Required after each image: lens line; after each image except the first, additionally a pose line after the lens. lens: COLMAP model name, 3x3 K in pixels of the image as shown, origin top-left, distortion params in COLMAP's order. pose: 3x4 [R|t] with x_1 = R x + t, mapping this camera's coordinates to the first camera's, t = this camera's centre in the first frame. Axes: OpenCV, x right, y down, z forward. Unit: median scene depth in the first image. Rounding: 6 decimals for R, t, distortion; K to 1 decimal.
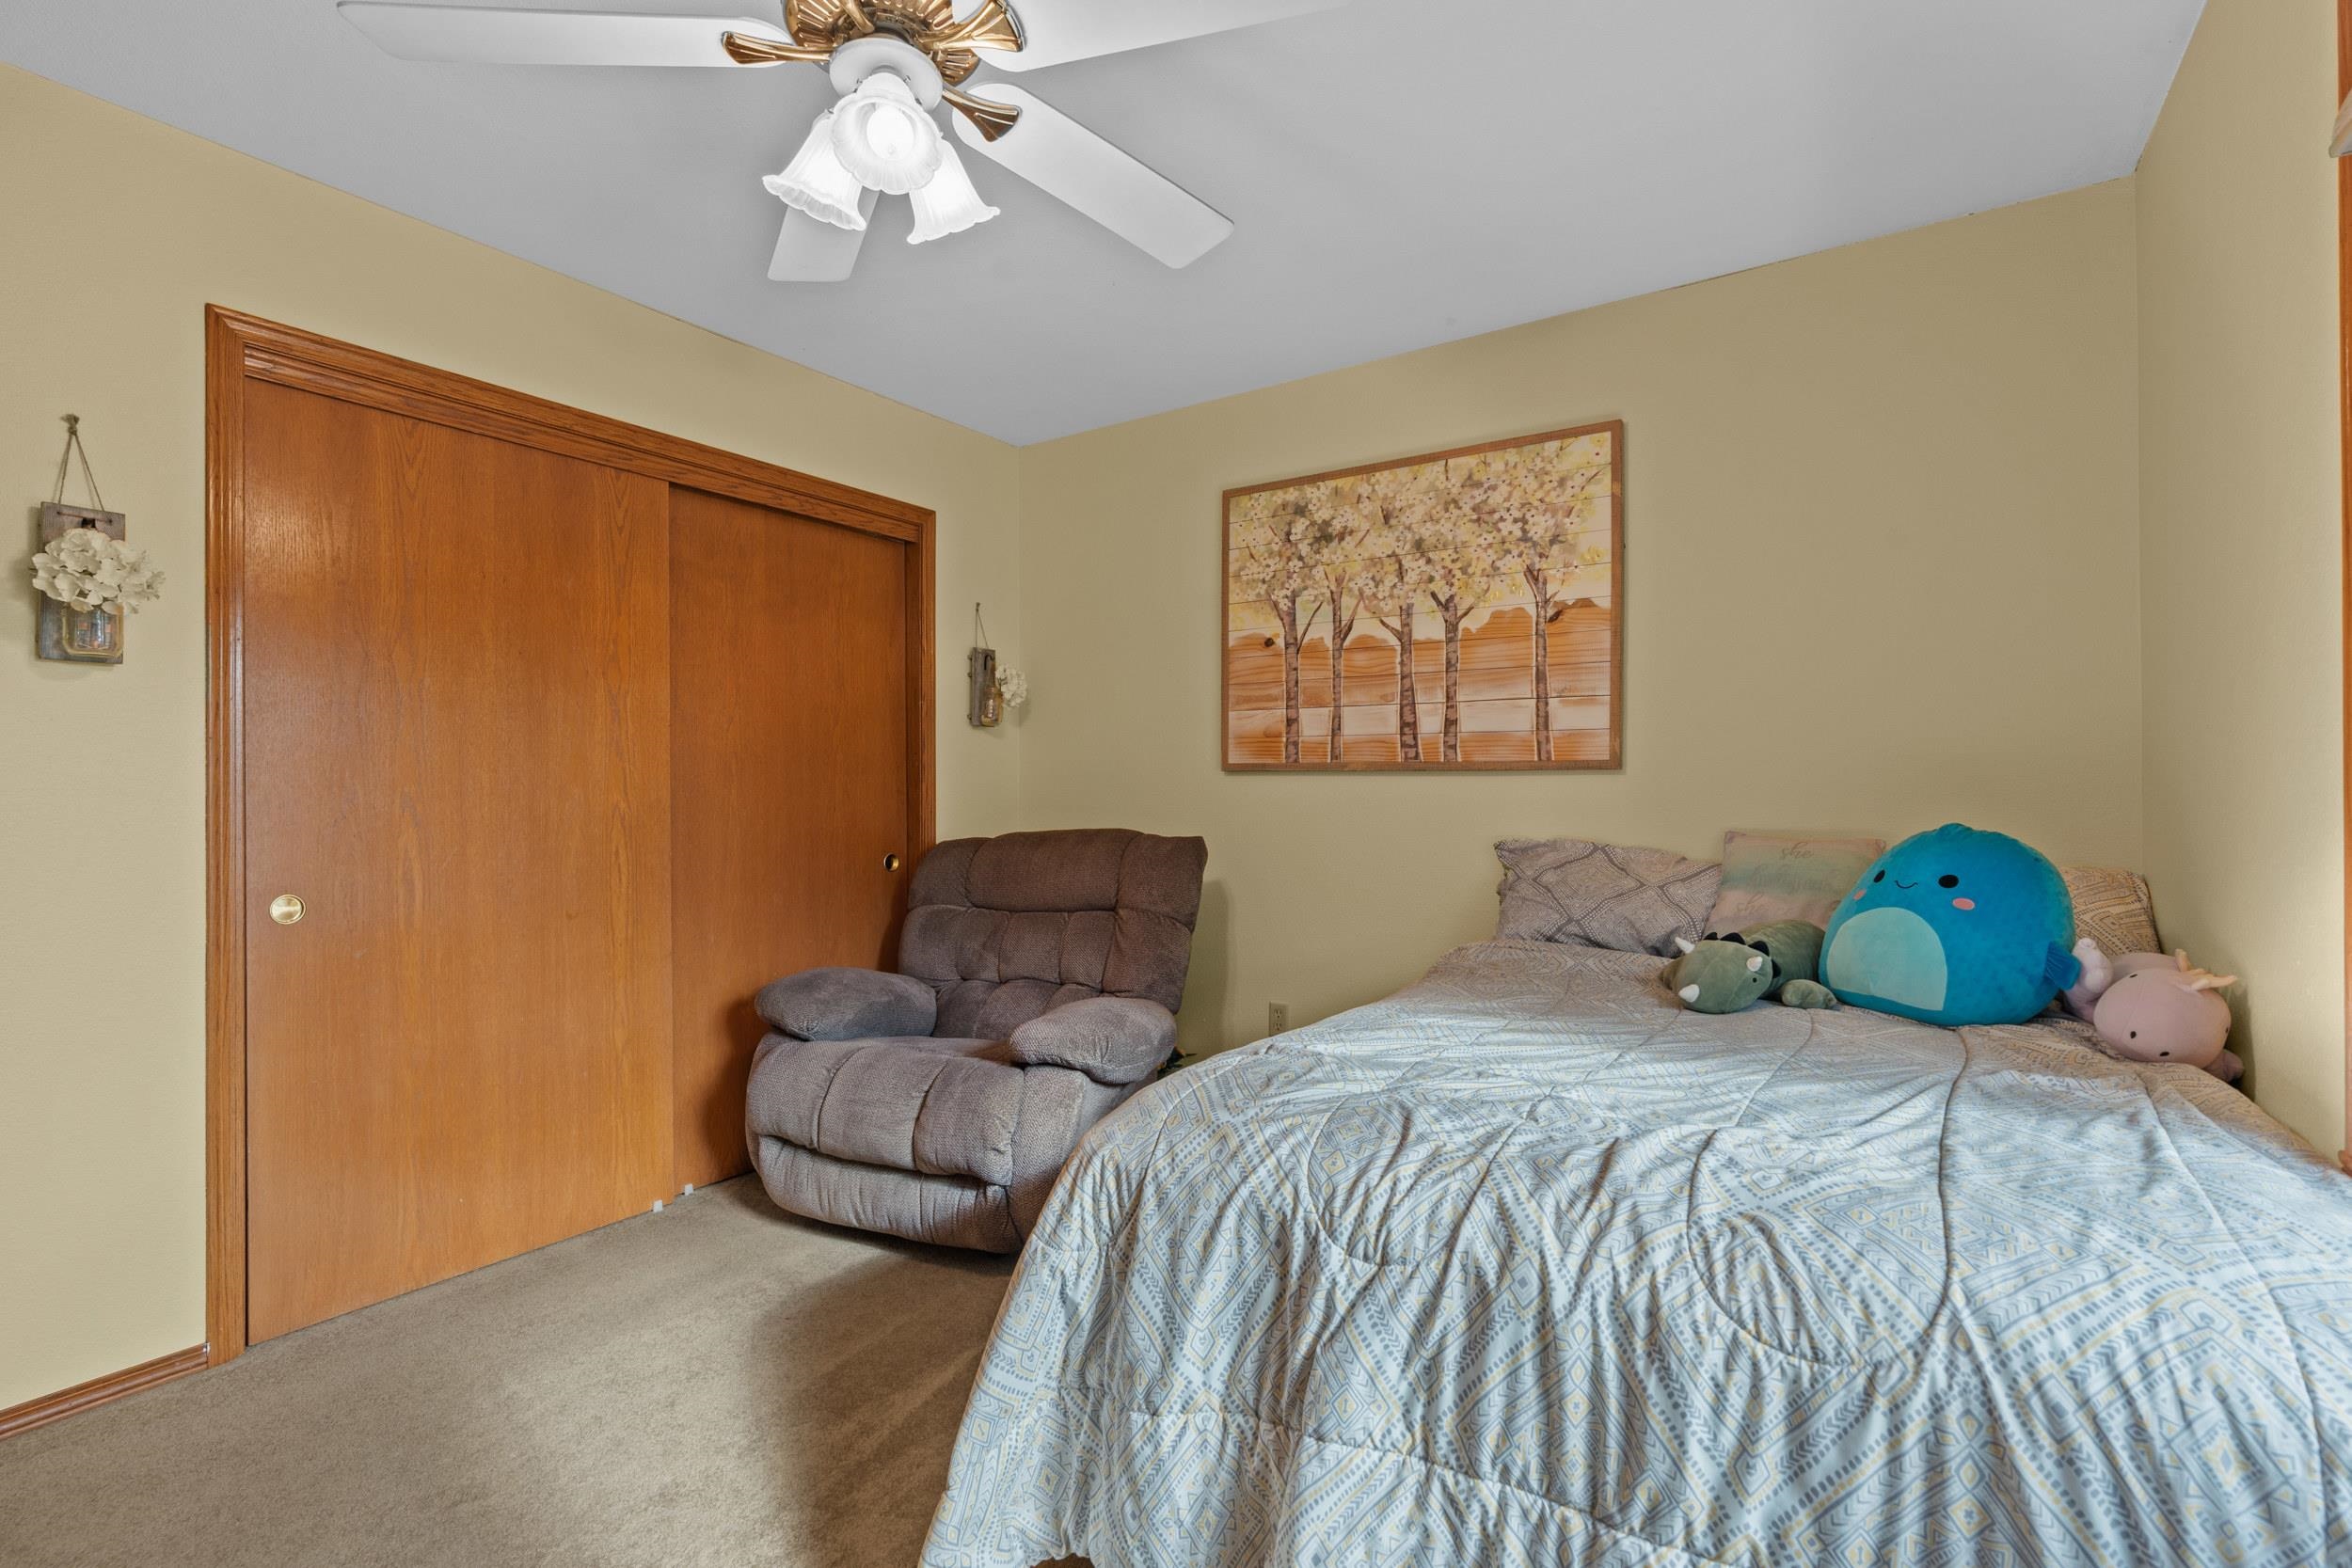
lens RADIAL K [[1060.7, 0, 1141.2], [0, 1060.7, 785.9], [0, 0, 1]] dist [-0.010645, 0.003732]
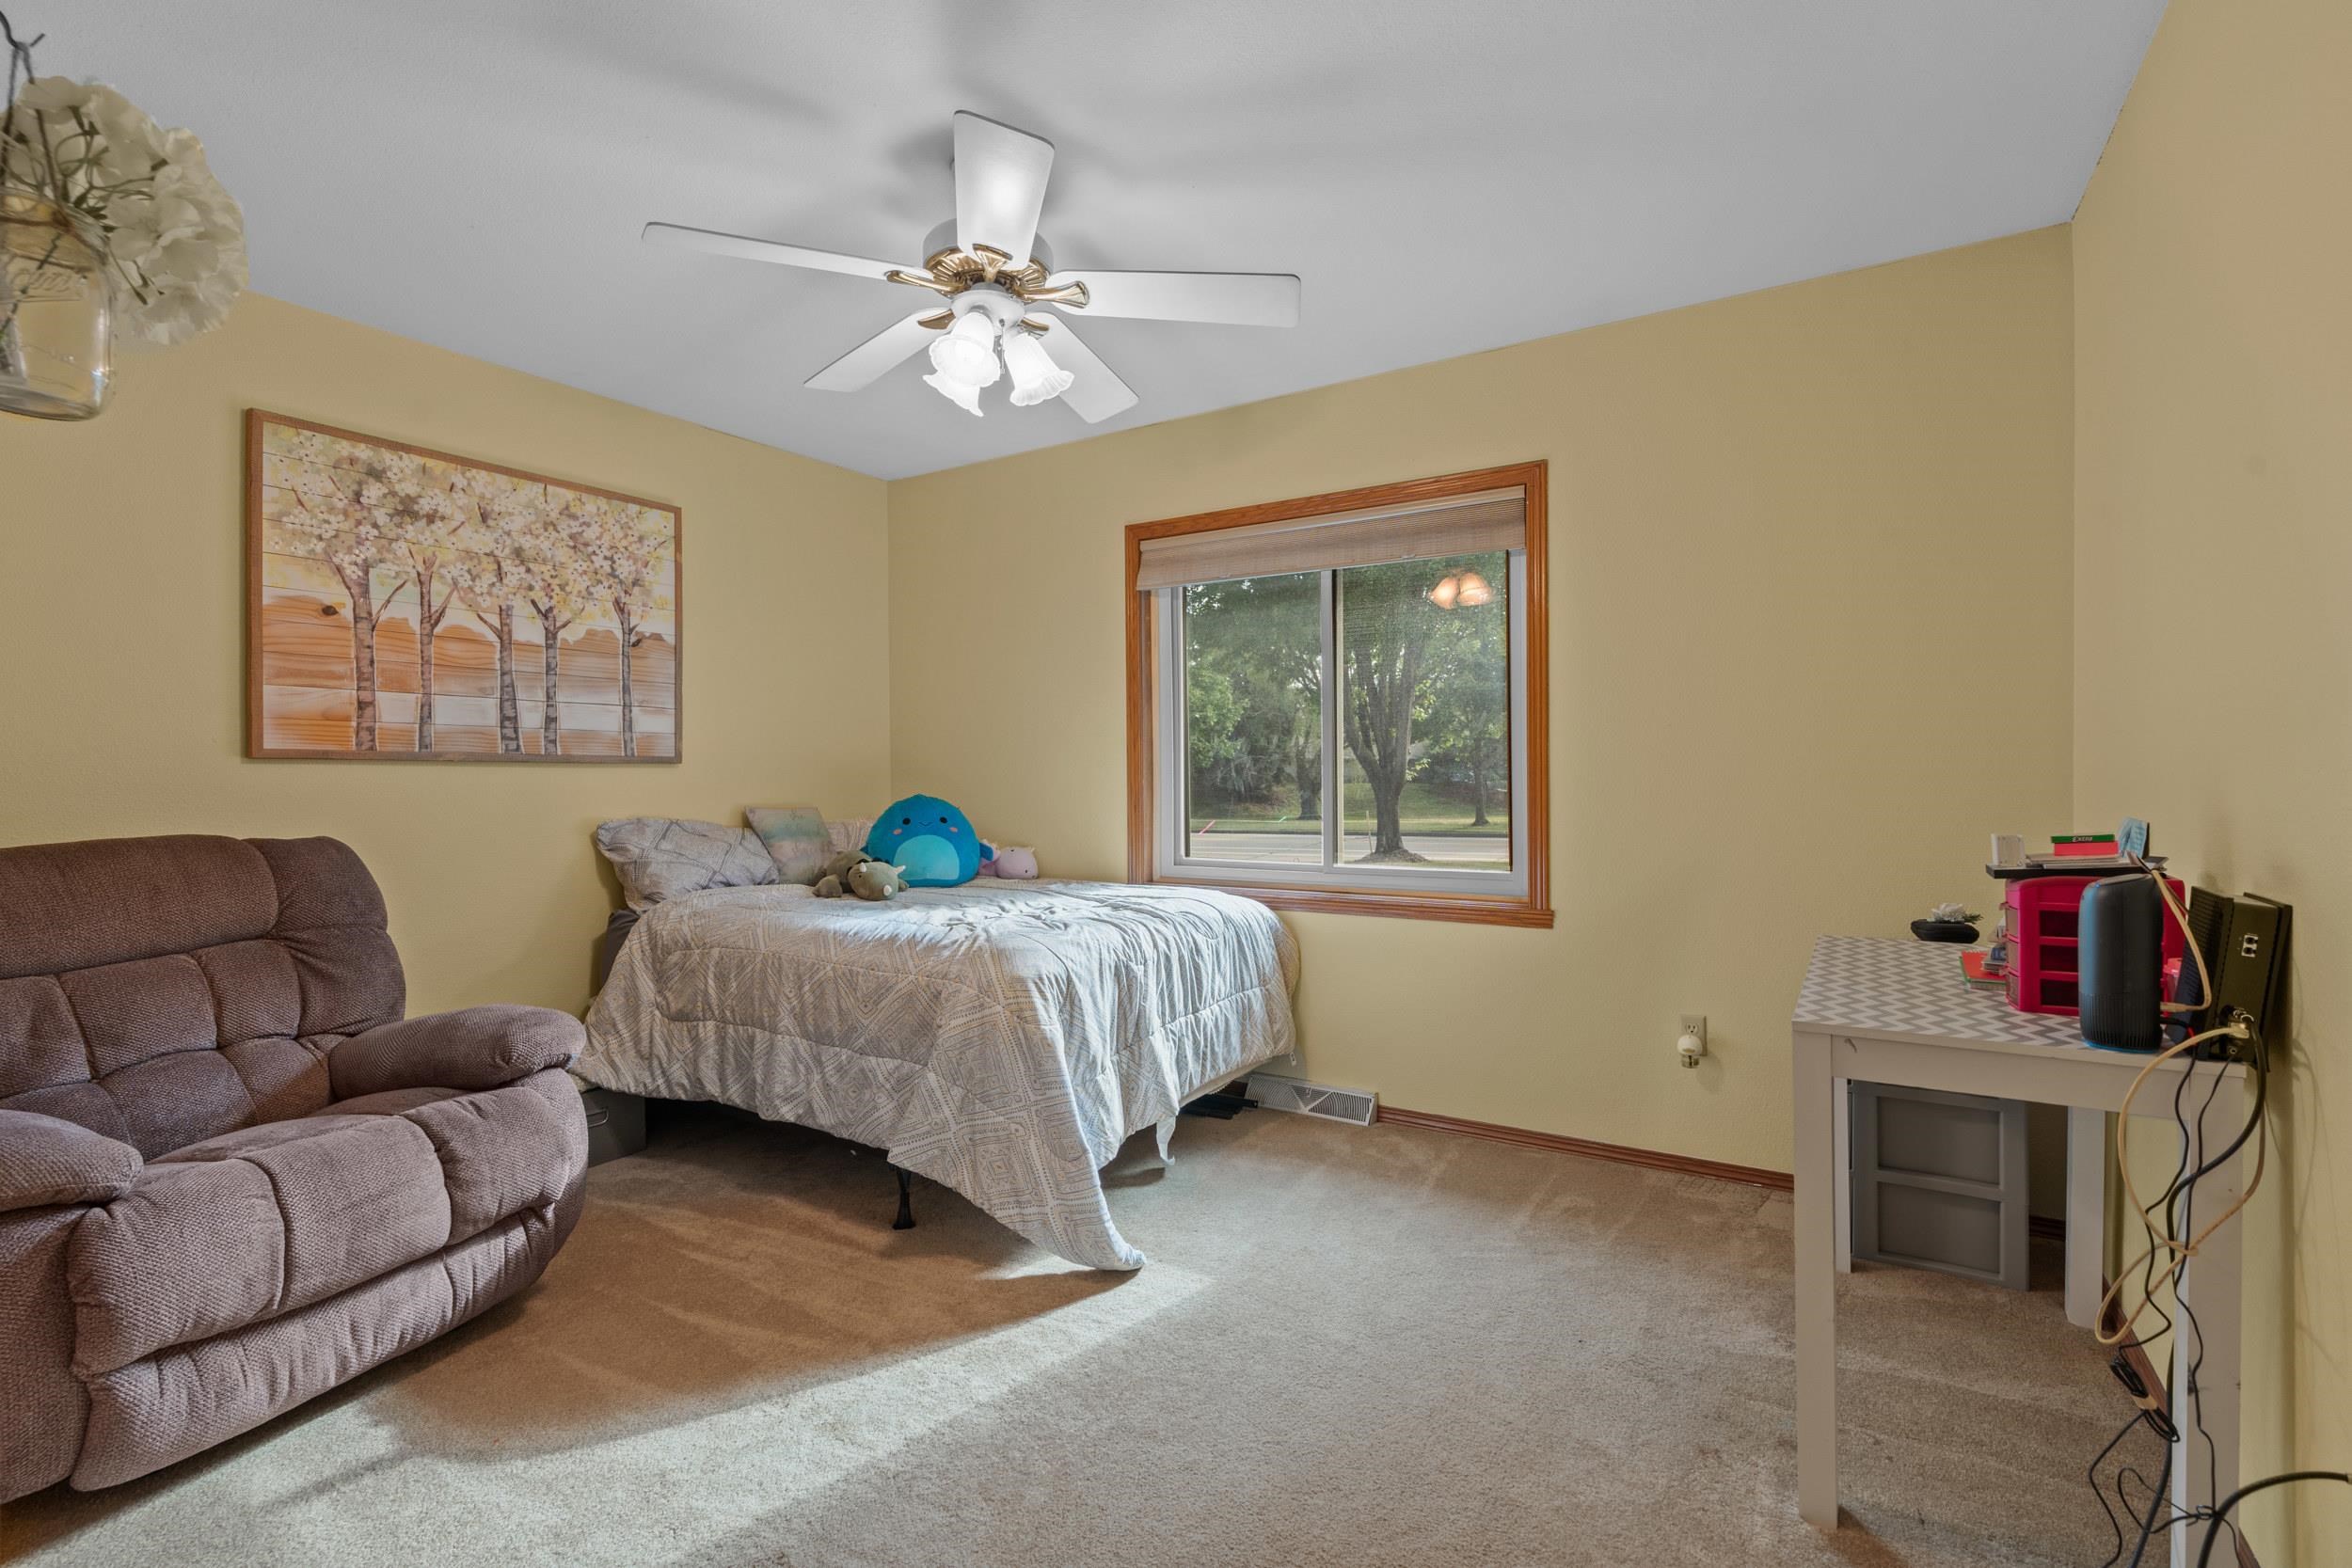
lens RADIAL K [[1060.7, 0, 1170.9], [0, 1060.7, 769.2], [0, 0, 1]] dist [-0.010645, 0.003732]
pose [[-0.042737, 0.009066, 0.999045, -0.849771], [0.004926, 0.999949, -0.008863, 0.005792], [-0.999074, 0.004542, -0.042779, 0.387792]]
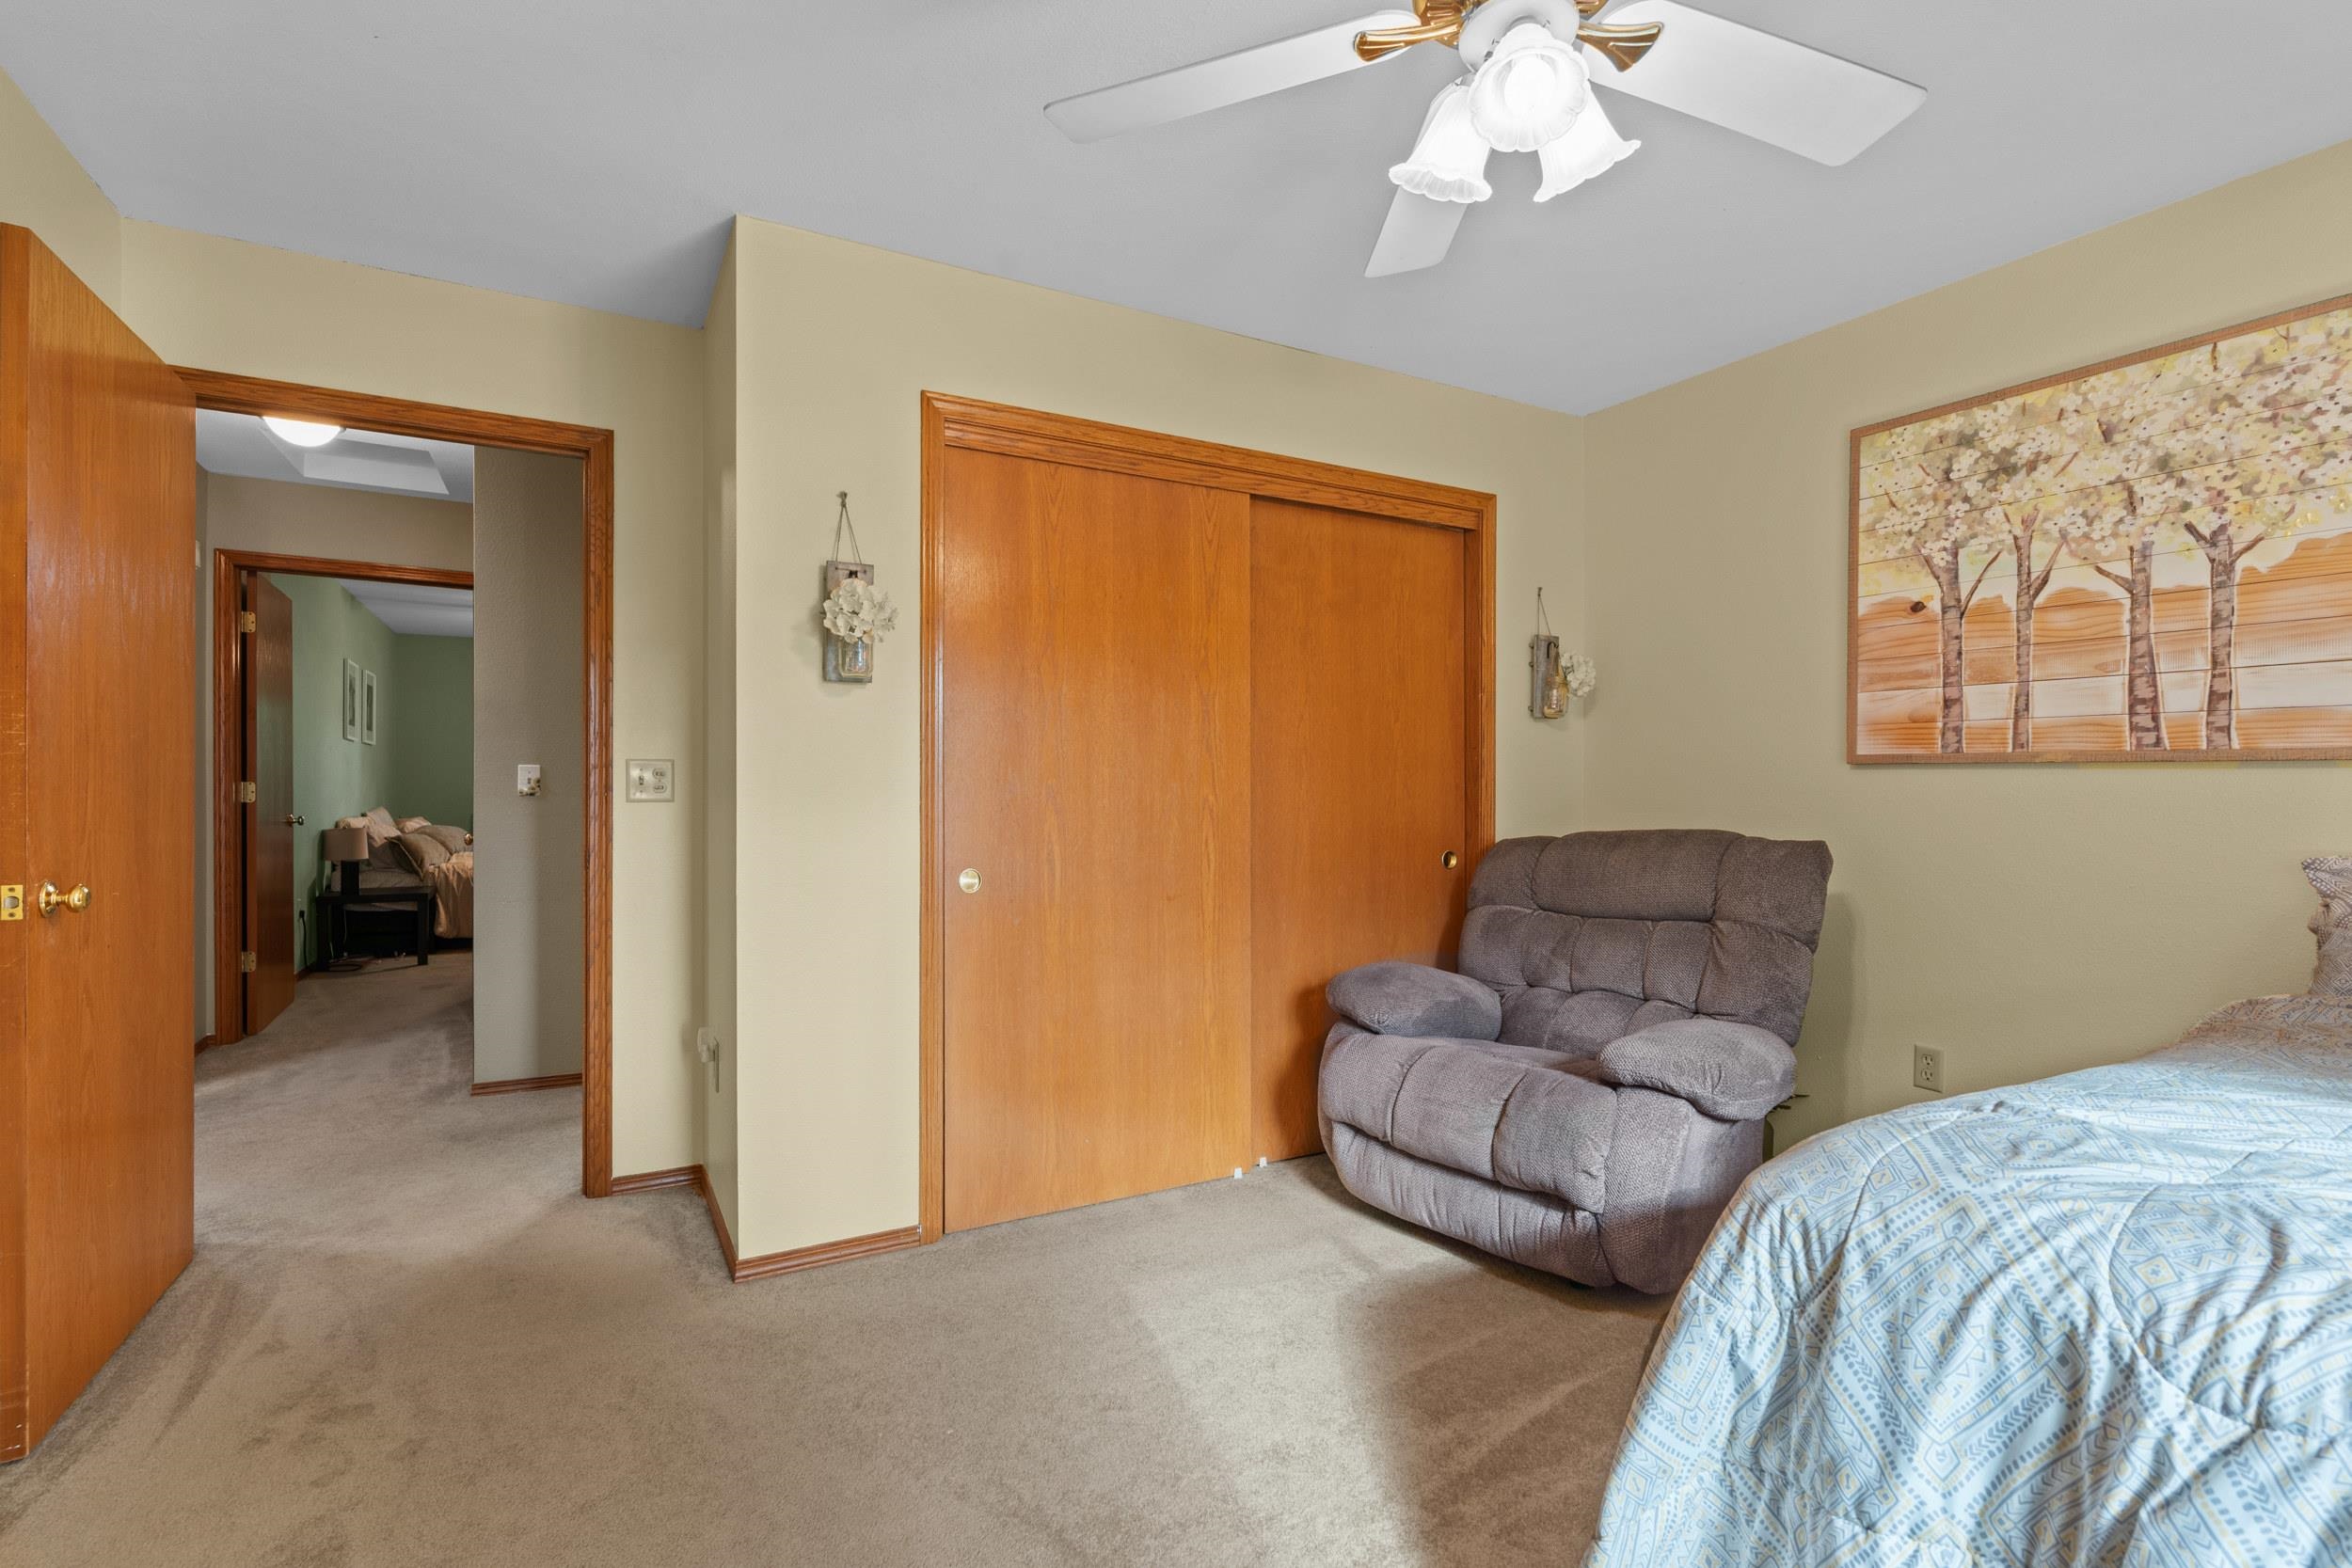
lens RADIAL K [[1060.7, 0, 1151.7], [0, 1060.7, 786.1], [0, 0, 1]] dist [-0.010645, 0.003732]
pose [[0.895051, 0.002880, -0.445955, -0.050134], [-0.001763, 0.999994, 0.002918, 0.002706], [0.445961, -0.001826, 0.895050, 0.001408]]
